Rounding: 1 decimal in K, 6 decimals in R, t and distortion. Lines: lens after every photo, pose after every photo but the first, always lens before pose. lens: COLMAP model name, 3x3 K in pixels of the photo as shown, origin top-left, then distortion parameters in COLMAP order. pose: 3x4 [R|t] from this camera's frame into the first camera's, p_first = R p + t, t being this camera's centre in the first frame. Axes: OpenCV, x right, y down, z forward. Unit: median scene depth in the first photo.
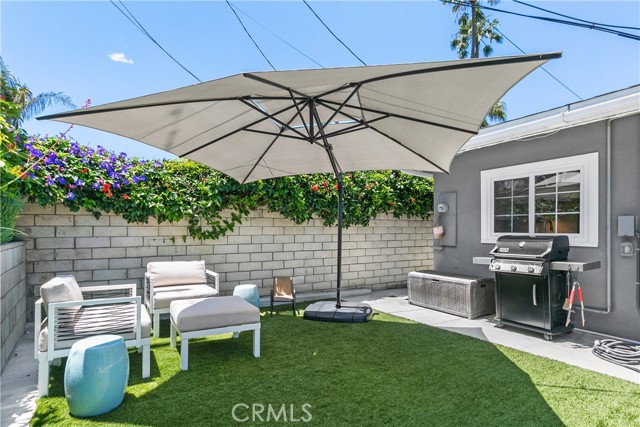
lens RADIAL K [[328.0, 0, 321.3], [0, 328.0, 222.9], [0, 0, 1]] dist [-0.001160, 0.001184]
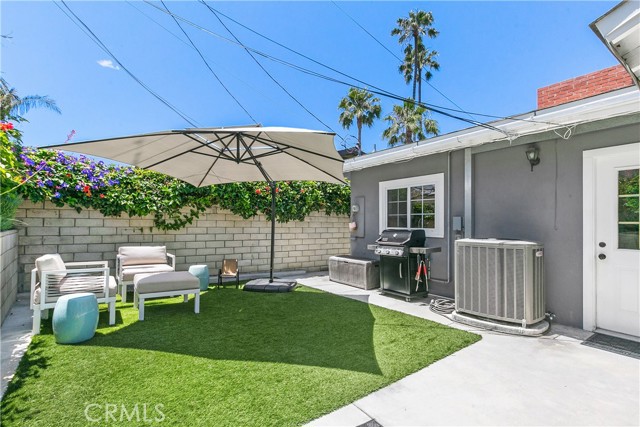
lens RADIAL K [[291.5, 0, 315.3], [0, 291.5, 214.9], [0, 0, 1]] dist [0.003310, -0.000110]
pose [[0.996592, 0.015008, 0.081106, 0.145775], [-0.014157, 0.999839, -0.011064, -0.004732], [-0.081259, 0.009878, 0.996644, -0.212488]]
